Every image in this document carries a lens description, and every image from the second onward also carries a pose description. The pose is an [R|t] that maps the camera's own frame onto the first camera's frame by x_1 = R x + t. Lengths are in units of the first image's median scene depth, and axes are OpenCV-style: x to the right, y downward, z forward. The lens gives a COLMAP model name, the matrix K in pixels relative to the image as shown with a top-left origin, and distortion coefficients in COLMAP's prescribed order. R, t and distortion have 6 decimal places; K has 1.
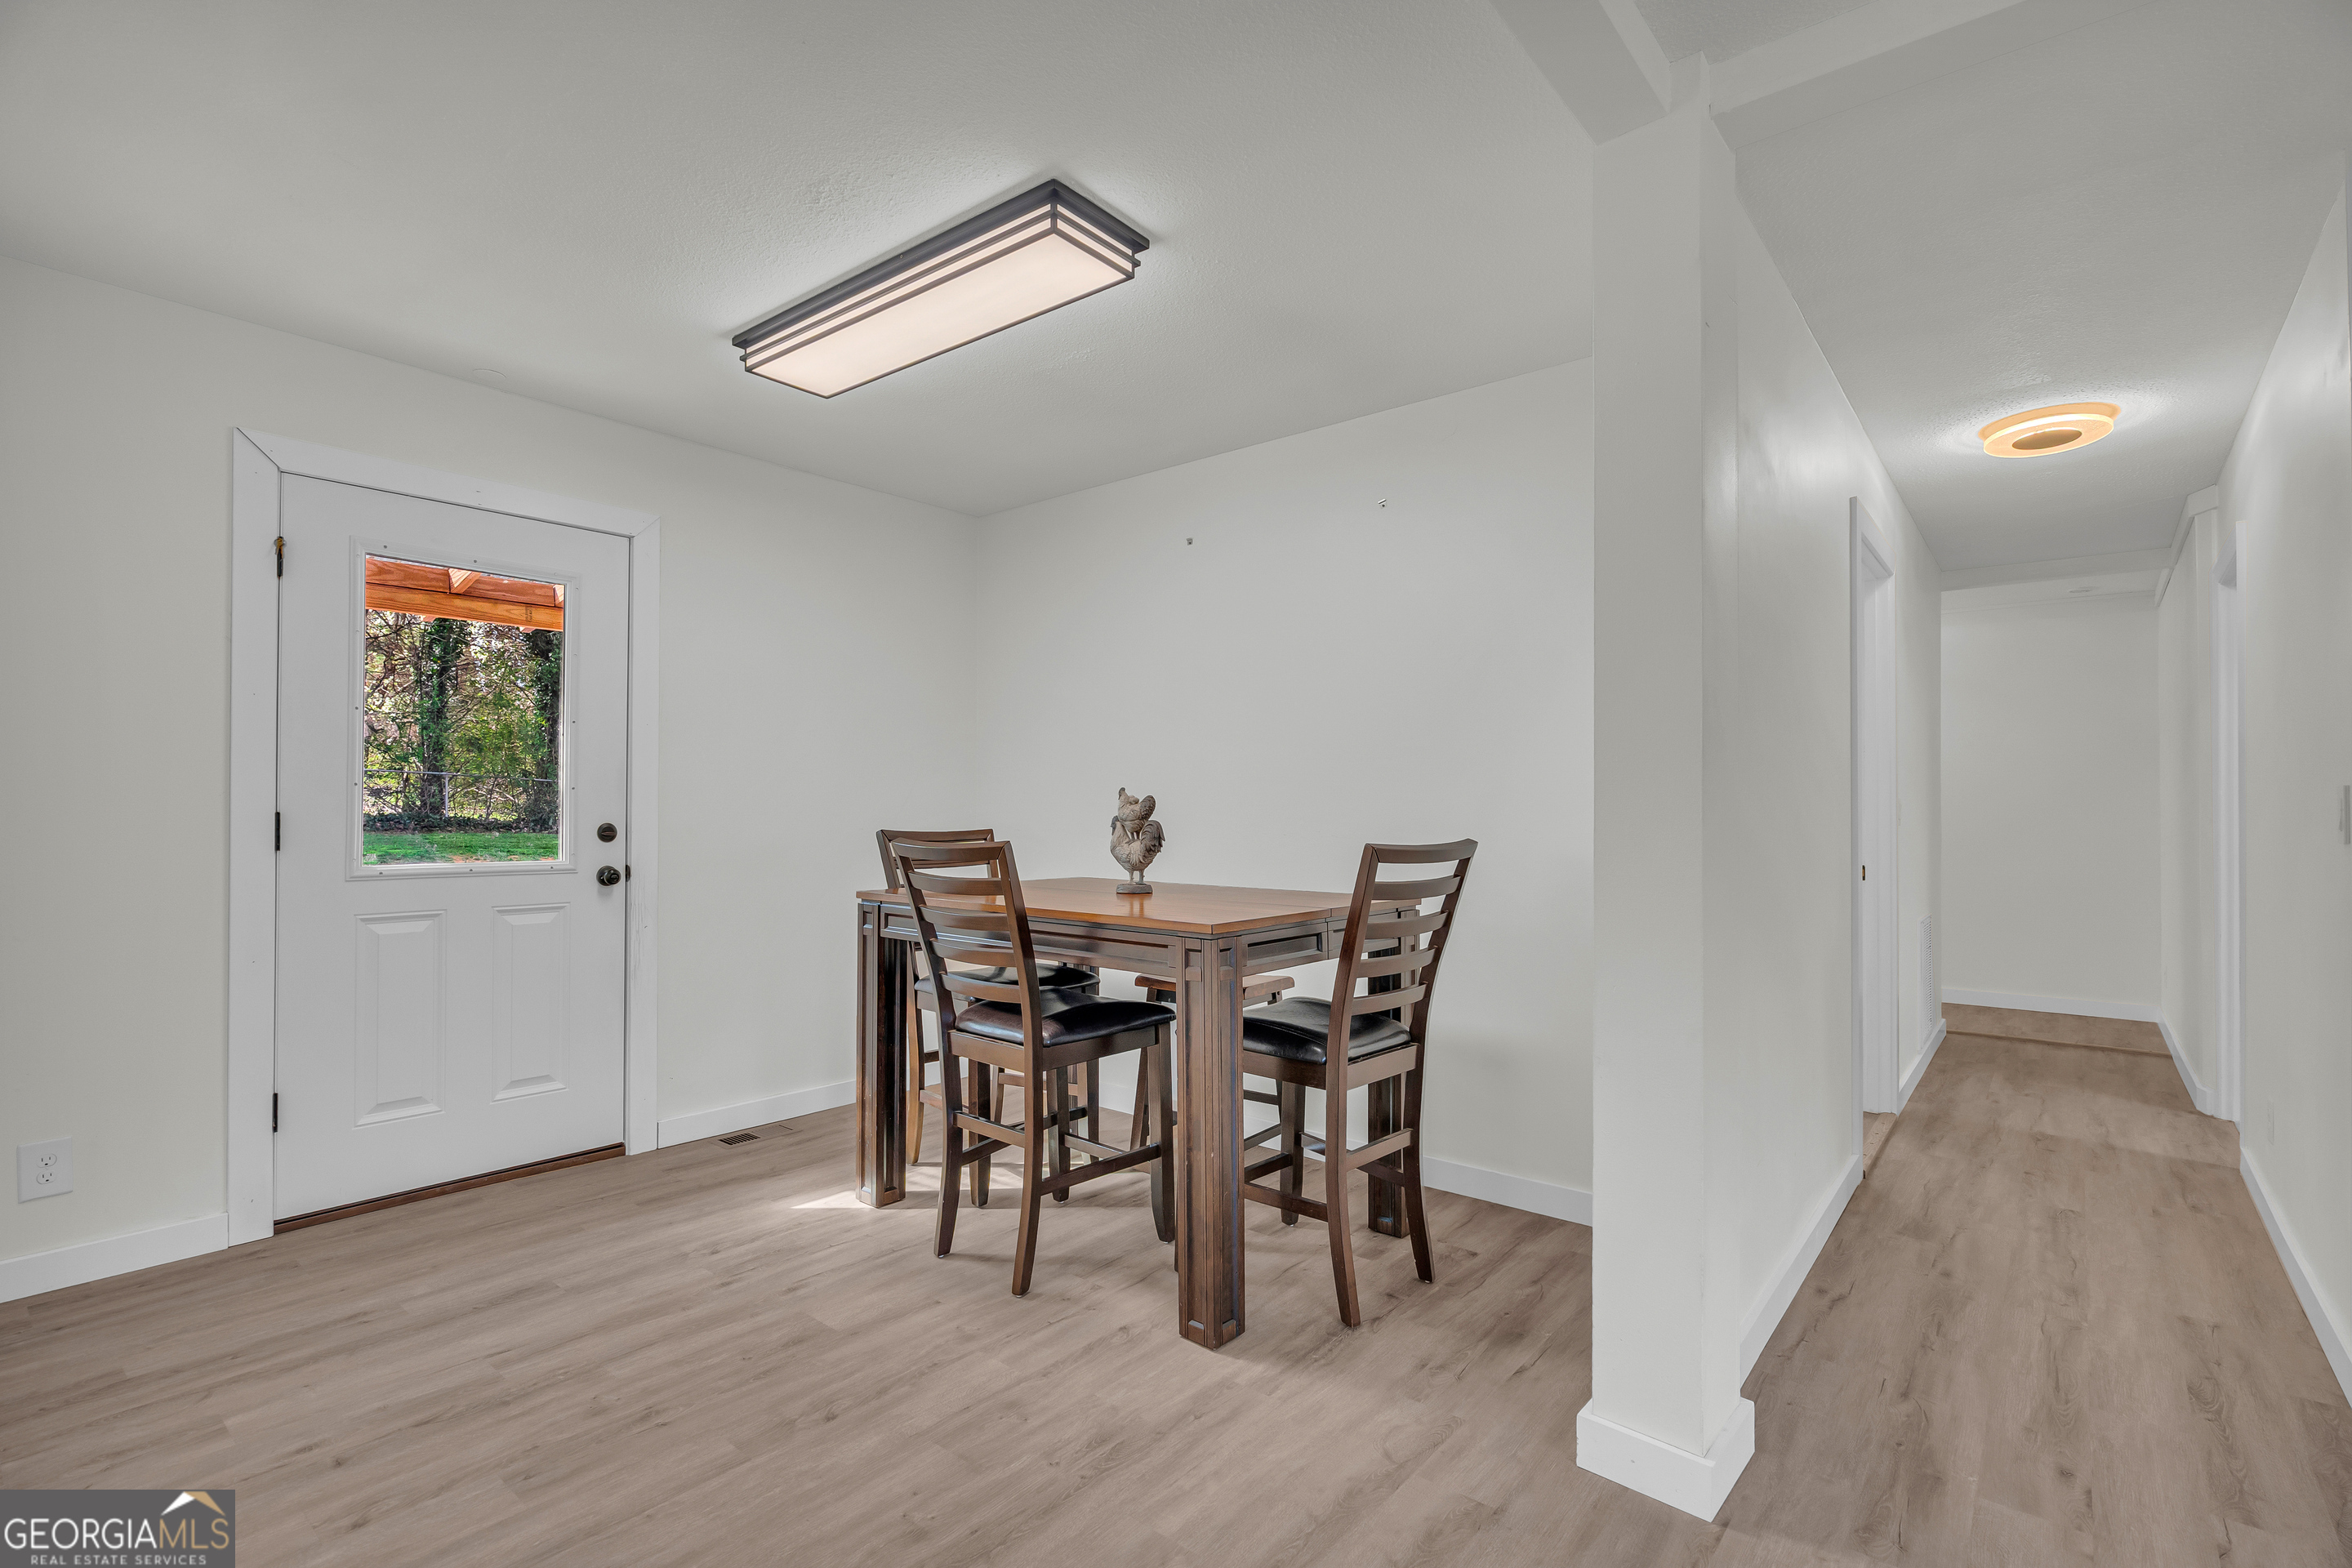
lens RADIAL K [[1119.5, 0, 1176.7], [0, 1119.5, 799.3], [0, 0, 1]] dist [-0.000119, 0.000175]
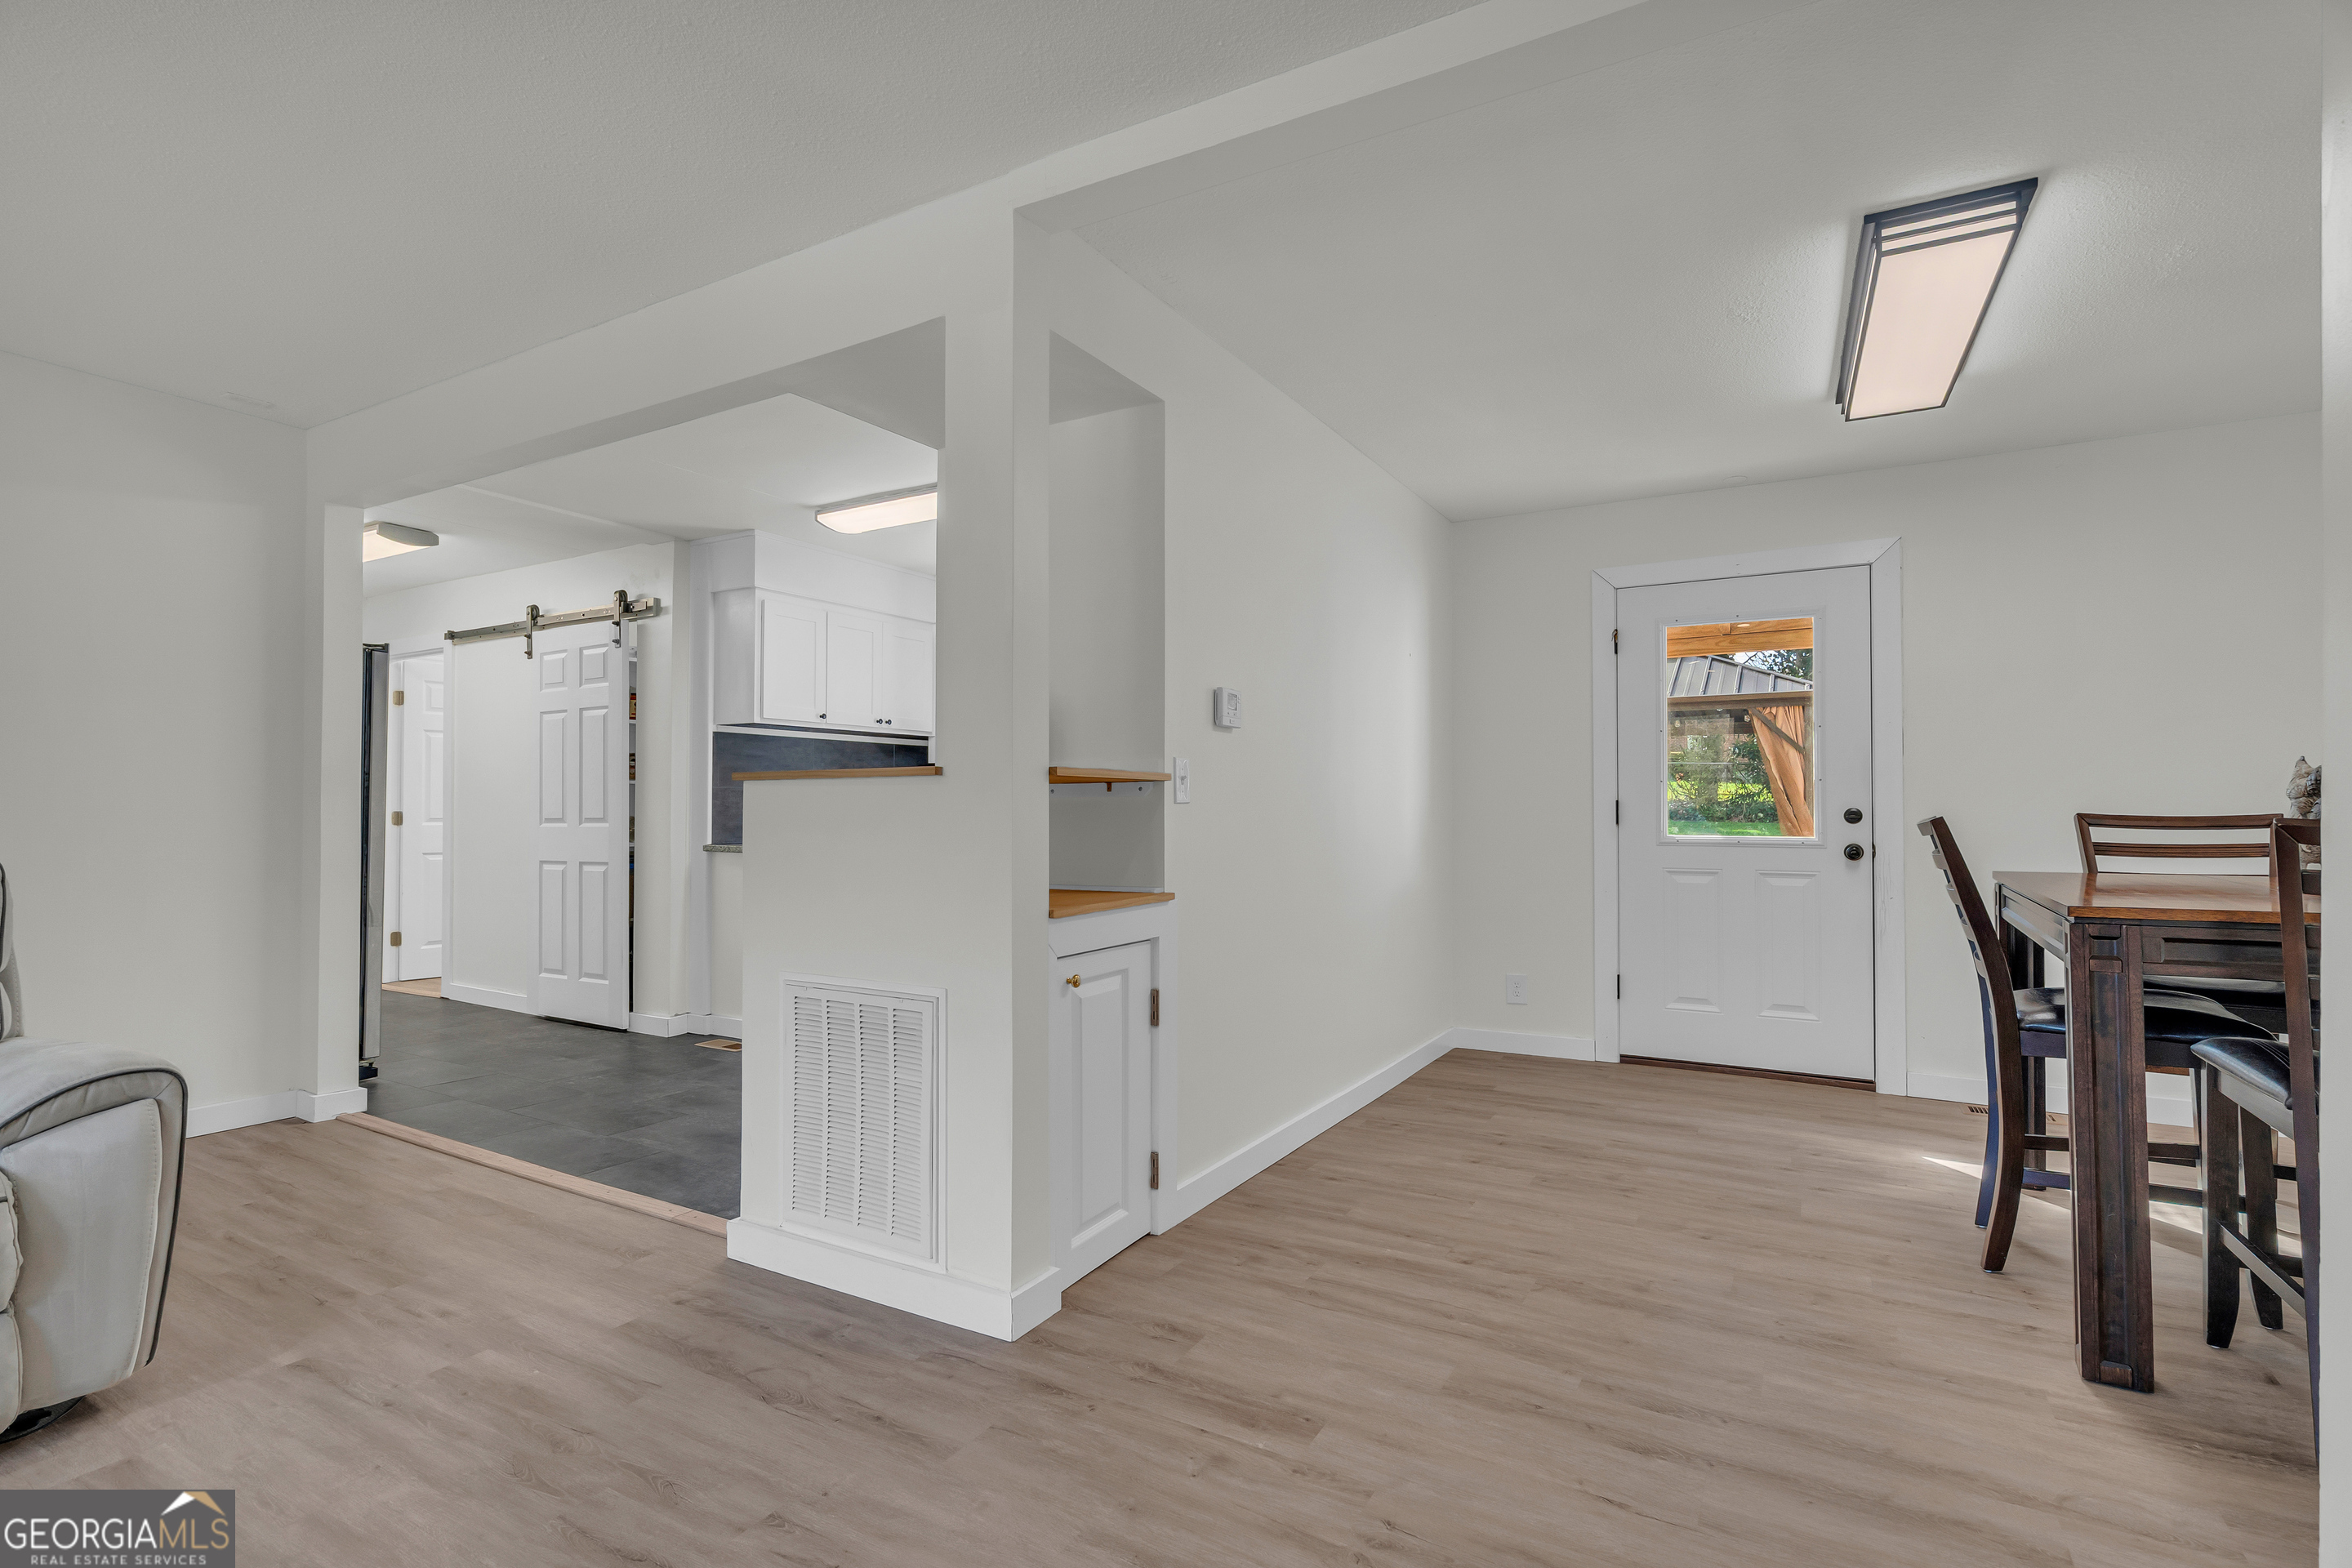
lens RADIAL K [[1062.1, 0, 1139.6], [0, 1062.1, 794.2], [0, 0, 1]] dist [0.001160, 0.000203]
pose [[0.143858, -0.017595, -0.989442, 0.604892], [0.011341, 0.999806, -0.016130, 0.019589], [0.989533, -0.008900, 0.144029, 0.098132]]
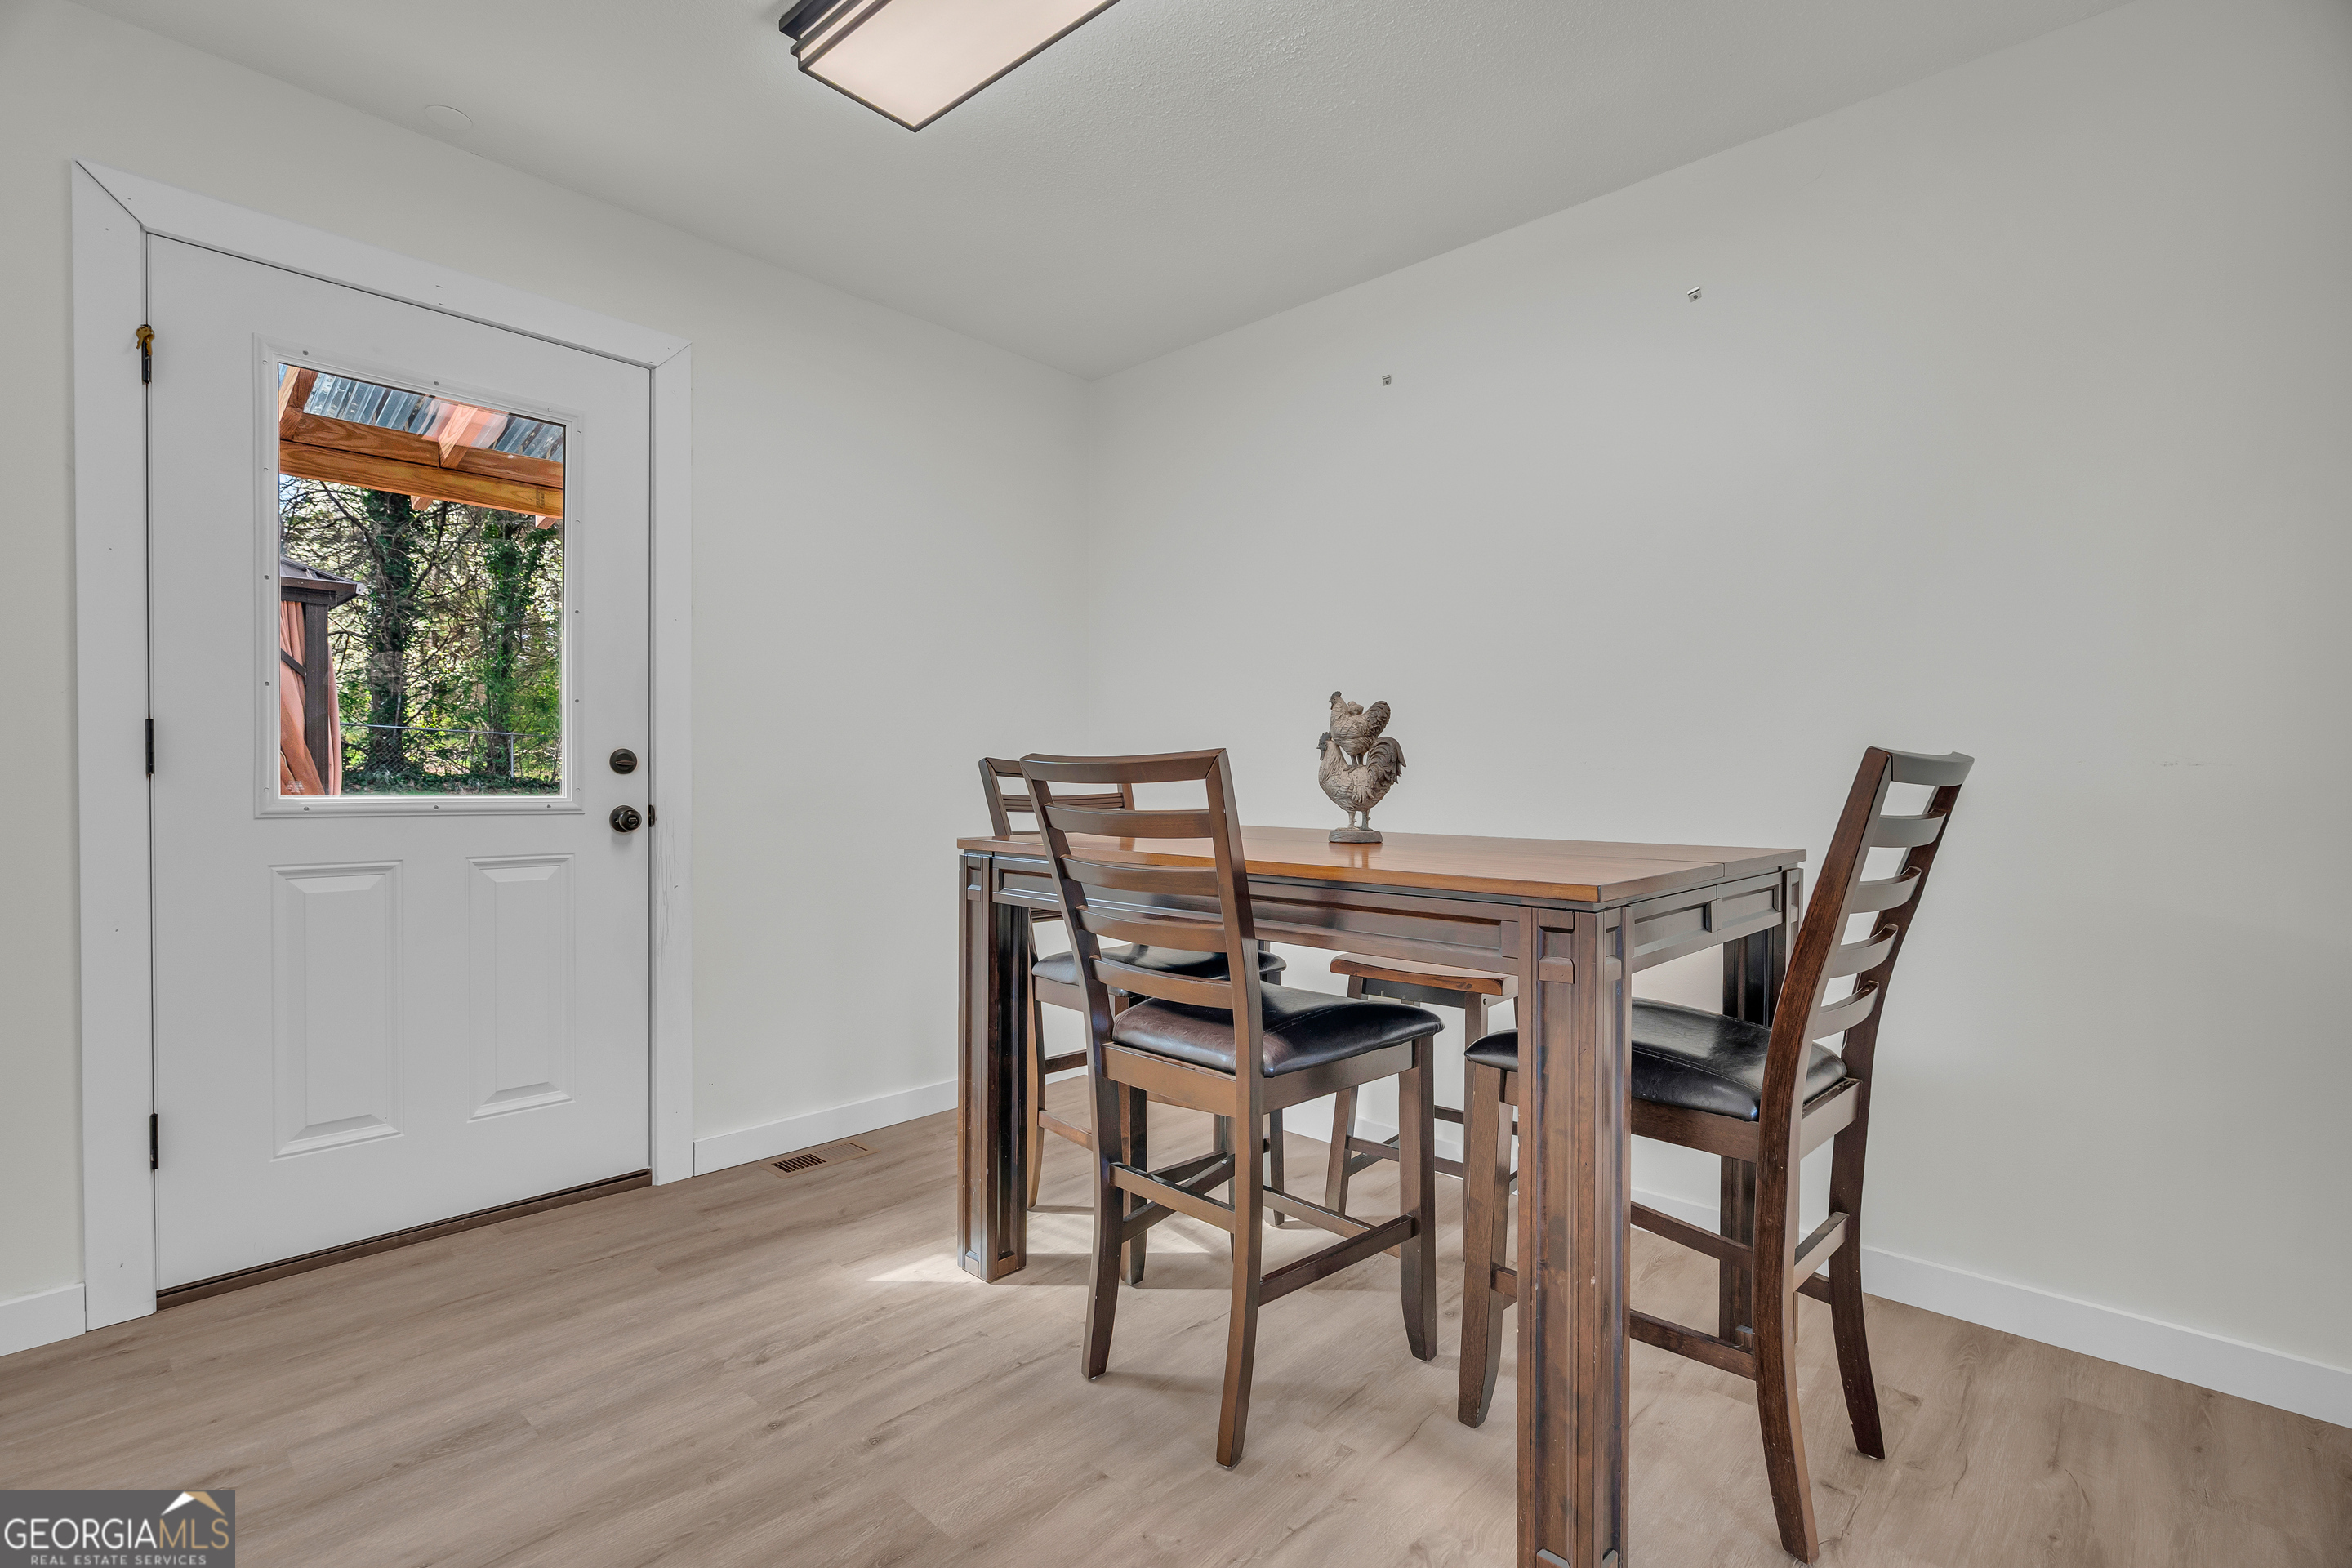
lens RADIAL K [[1098.5, 0, 1184.1], [0, 1098.5, 799.6], [0, 0, 1]] dist [-0.002703, -0.000199]
pose [[0.999193, 0.004651, -0.039896, -0.122658], [-0.003564, 0.999622, 0.027273, 0.040771], [0.040007, -0.027109, 0.998832, 0.331681]]
